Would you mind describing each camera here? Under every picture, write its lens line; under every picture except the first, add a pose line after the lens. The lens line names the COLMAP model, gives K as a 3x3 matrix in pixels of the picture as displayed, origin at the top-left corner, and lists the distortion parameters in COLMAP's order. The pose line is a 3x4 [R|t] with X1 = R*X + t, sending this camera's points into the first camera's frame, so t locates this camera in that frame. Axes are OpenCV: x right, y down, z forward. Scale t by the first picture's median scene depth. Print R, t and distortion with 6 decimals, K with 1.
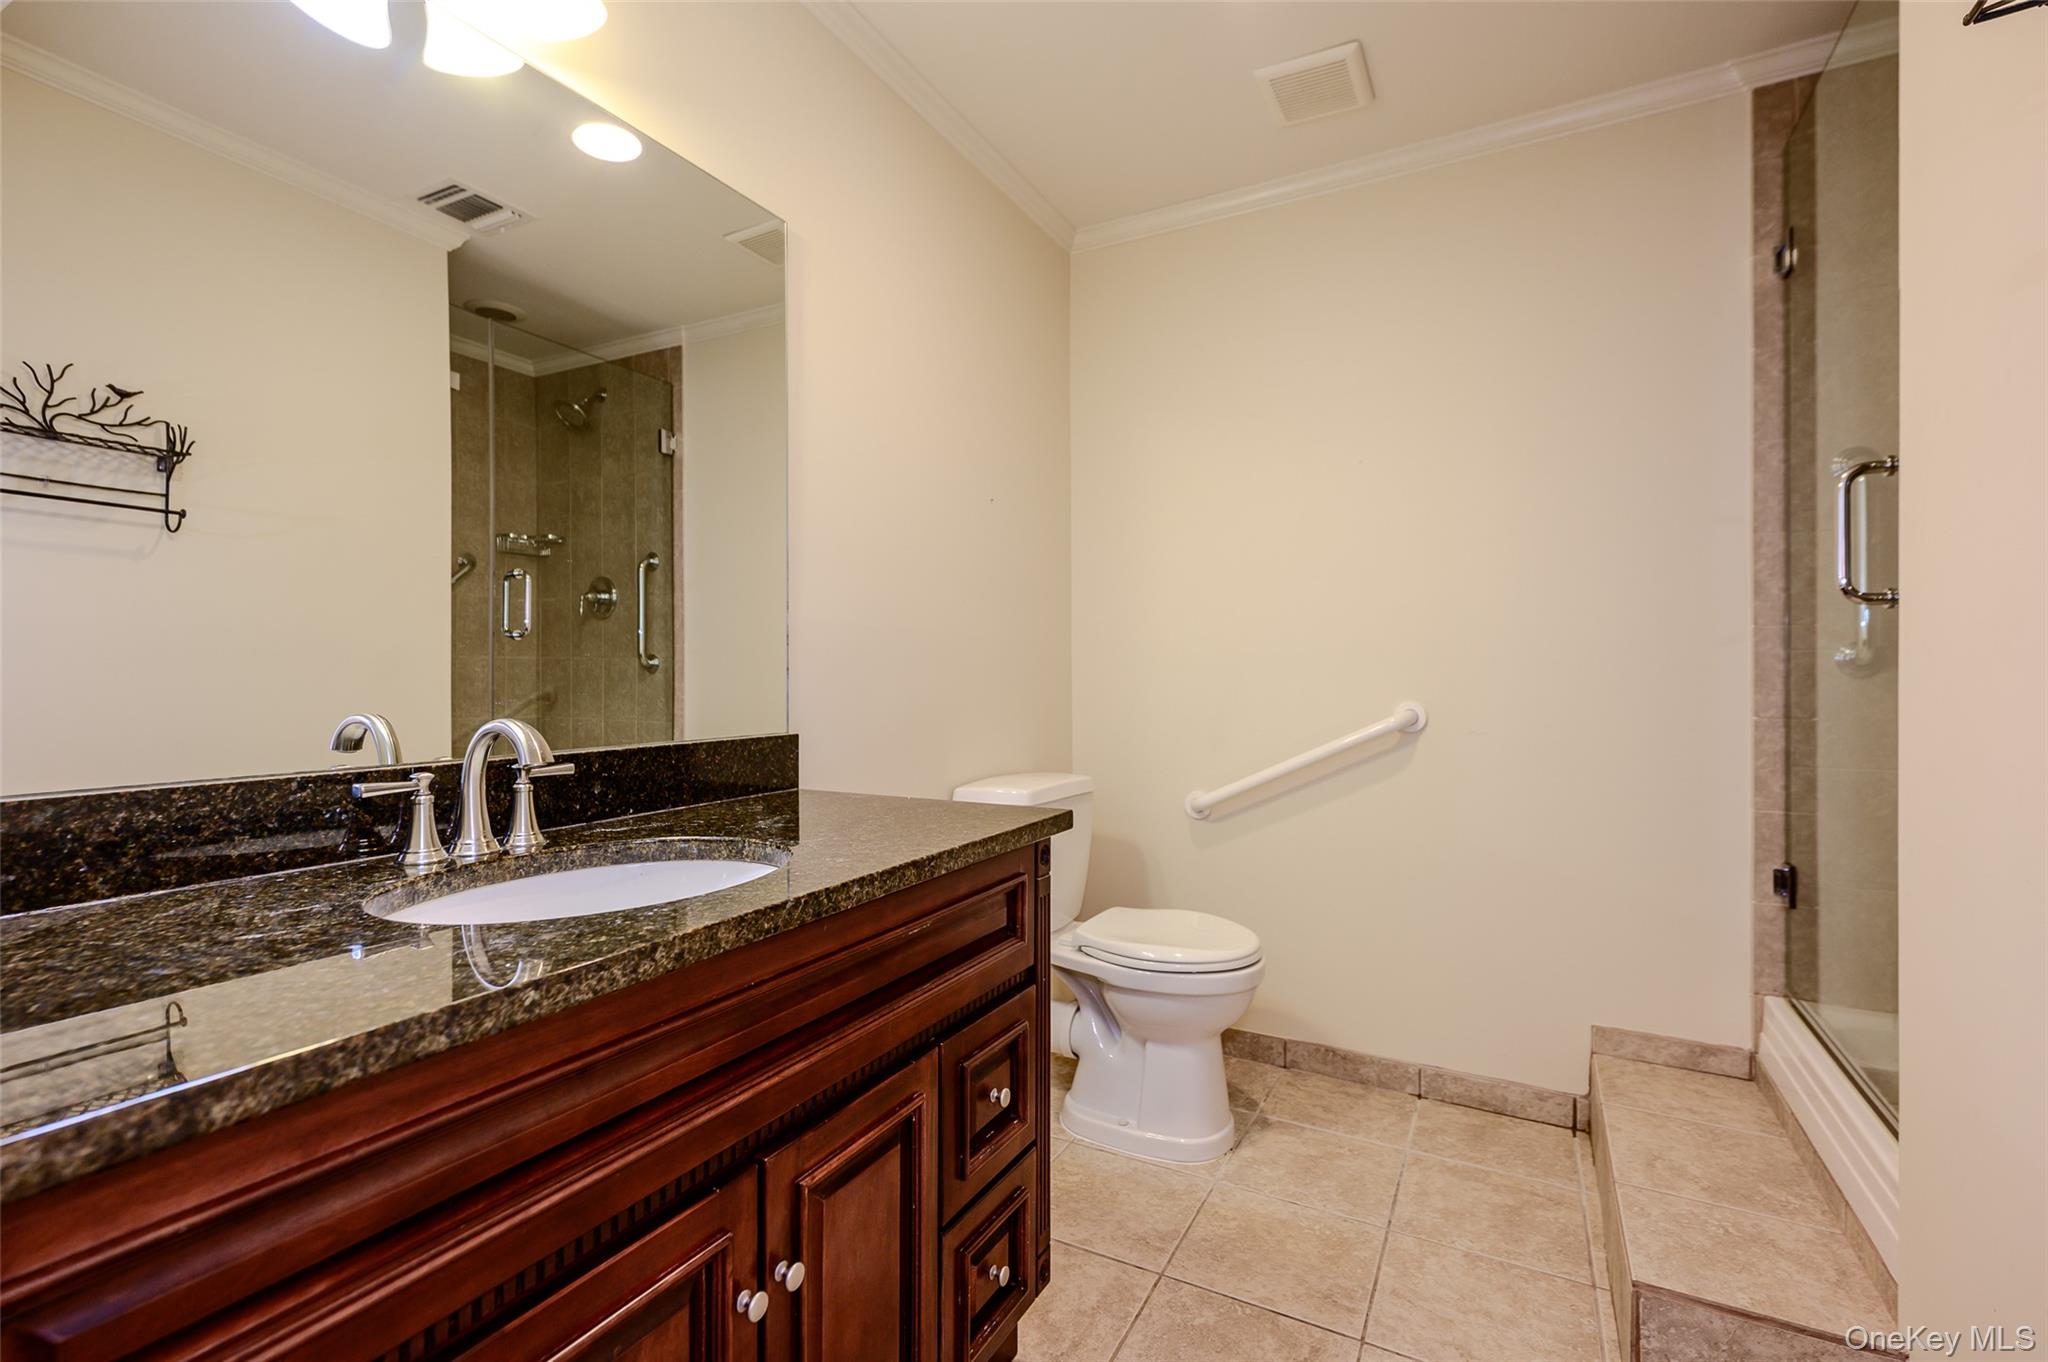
lens RADIAL K [[913.3, 0, 1018.7], [0, 913.3, 676.9], [0, 0, 1]] dist [0.003472, -0.000522]
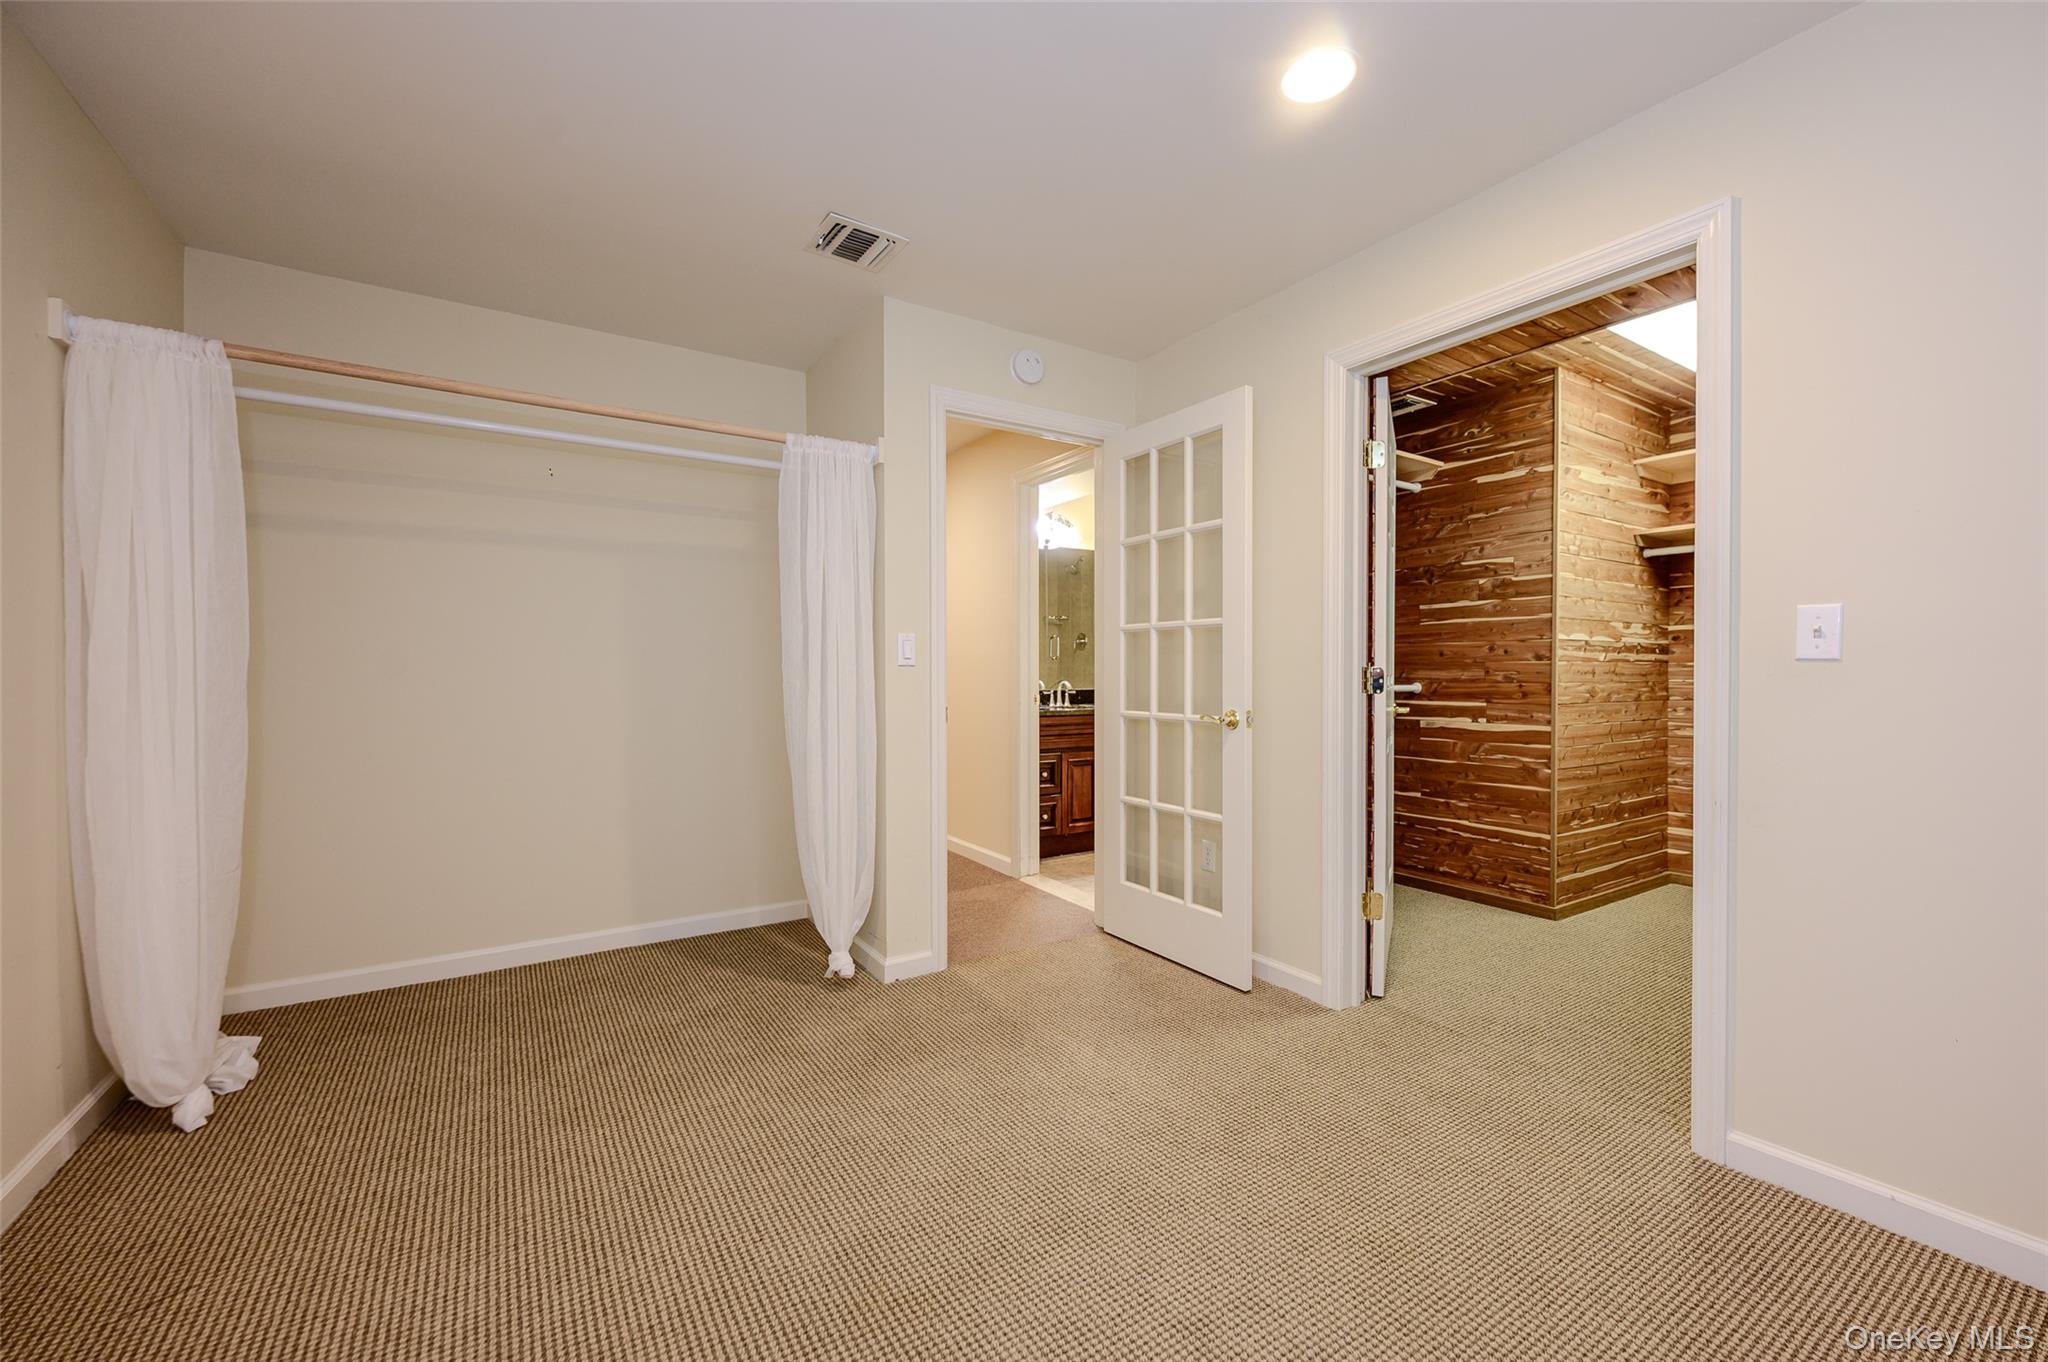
lens RADIAL K [[817.1, 0, 1024.7], [0, 817.1, 678.2], [0, 0, 1]] dist [-0.000992, -0.000678]
pose [[0.877711, 0.005995, -0.479153, 1.410793], [-0.001821, 0.999956, 0.009174, -0.016433], [0.479187, -0.007180, 0.877683, -3.059558]]
